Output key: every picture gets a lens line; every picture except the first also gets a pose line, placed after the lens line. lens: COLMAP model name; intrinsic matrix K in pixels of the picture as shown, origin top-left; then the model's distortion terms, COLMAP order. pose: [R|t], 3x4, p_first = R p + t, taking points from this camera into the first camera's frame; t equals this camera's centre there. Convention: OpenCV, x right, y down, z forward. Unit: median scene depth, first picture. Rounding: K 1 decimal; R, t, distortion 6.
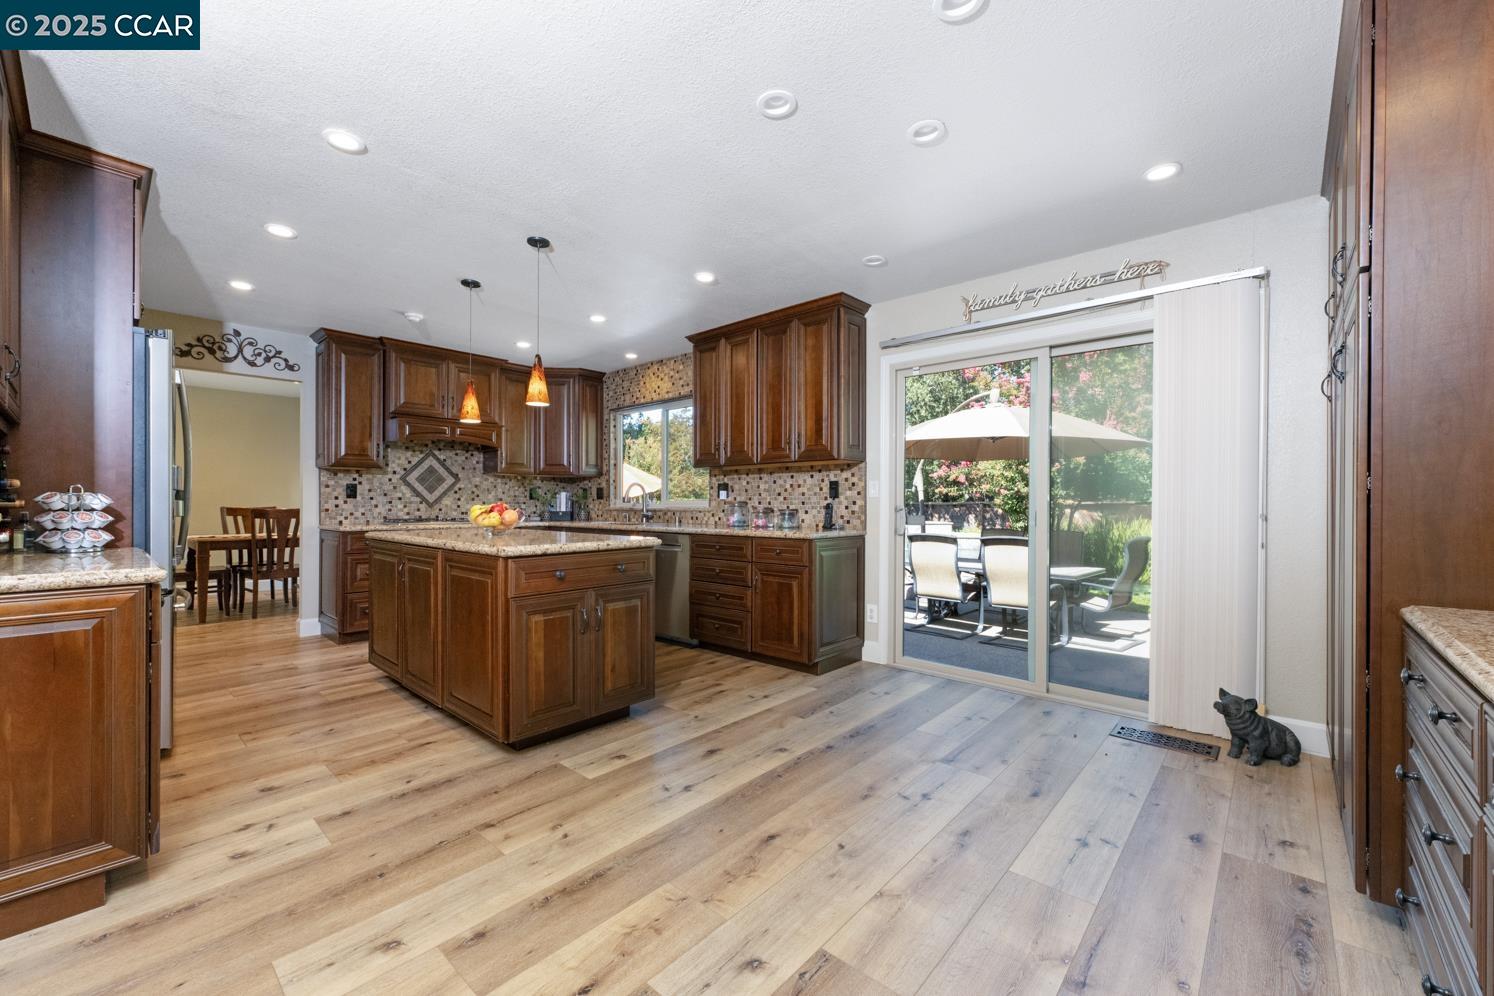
lens RADIAL K [[597.9, 0, 745.4], [0, 597.9, 495.5], [0, 0, 1]] dist [-0.002303, 0.000693]
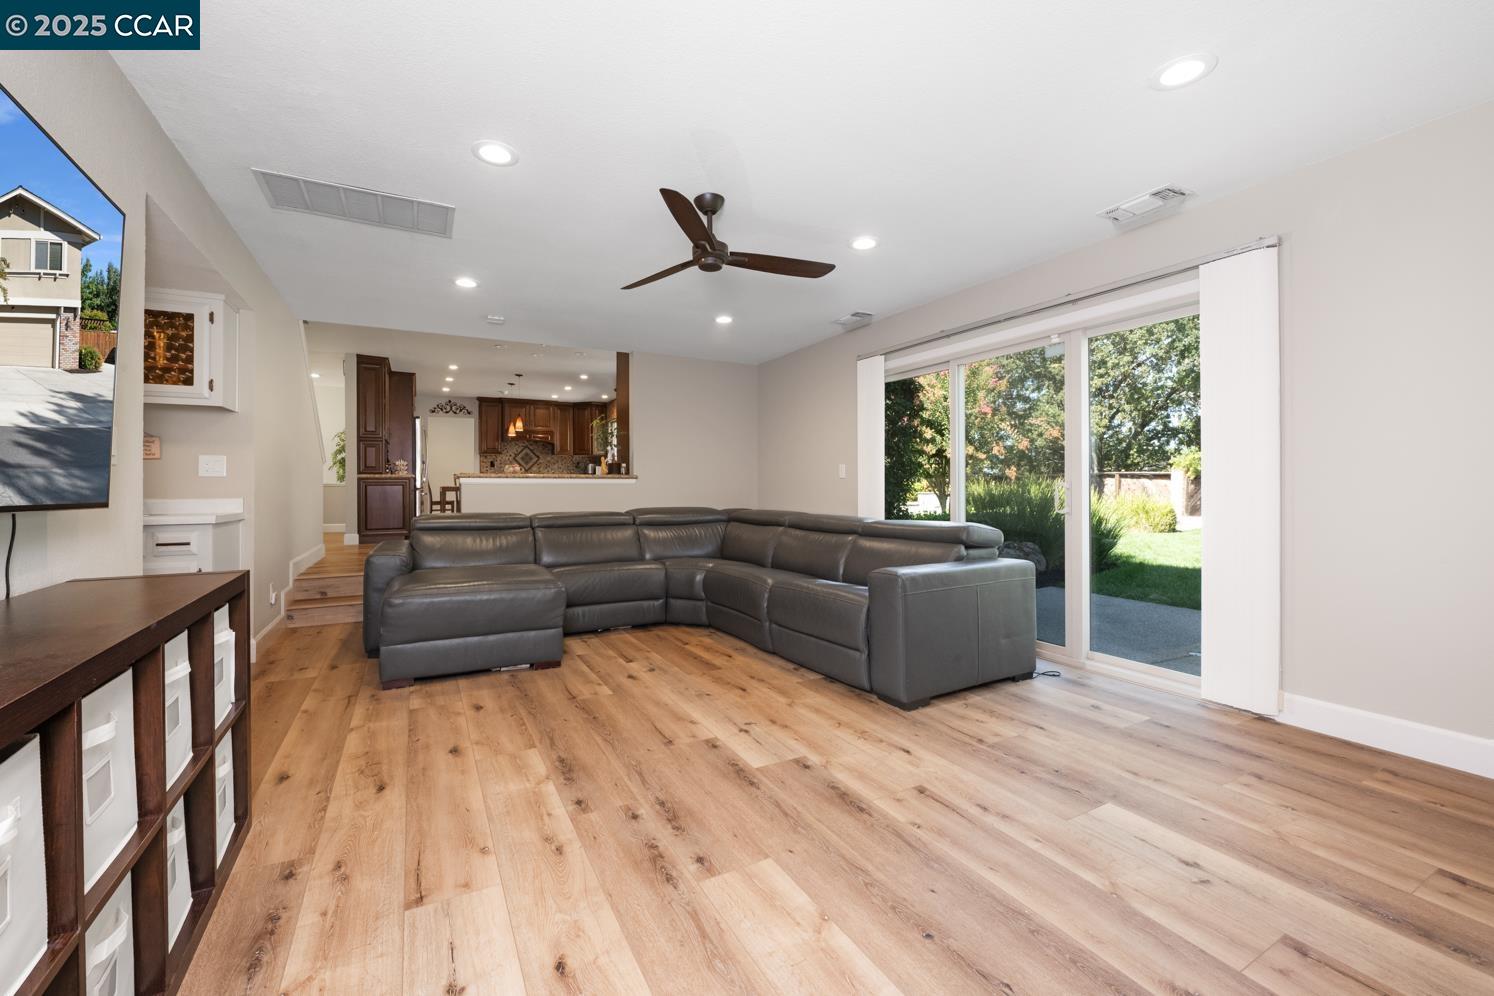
lens RADIAL K [[597.9, 0, 722.6], [0, 597.9, 477.0], [0, 0, 1]] dist [-0.002303, 0.000693]
pose [[0.933867, -0.009441, -0.357496, 1.090976], [0.009056, 0.999955, -0.002752, 0.062677], [0.357506, -0.000668, 0.933911, -0.923279]]
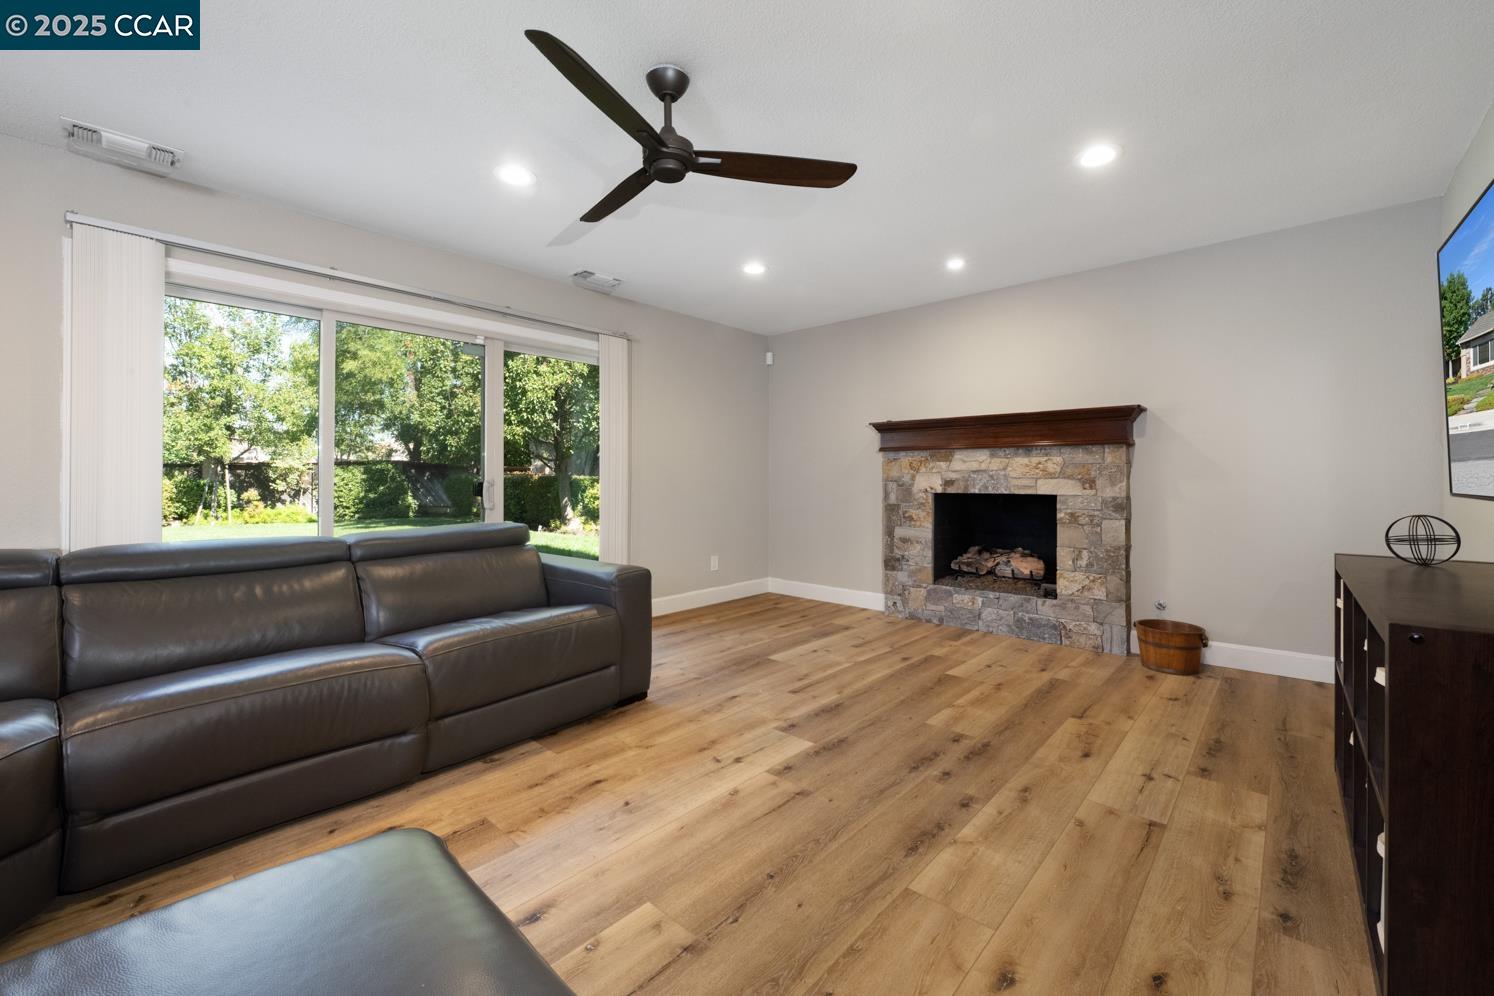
lens RADIAL K [[597.9, 0, 748.0], [0, 597.9, 492.9], [0, 0, 1]] dist [-0.002303, 0.000693]
pose [[0.014149, -0.023399, 0.999626, -2.832639], [-0.014546, 0.999616, 0.023605, 0.069998], [-0.999794, -0.014875, 0.013803, 2.076734]]
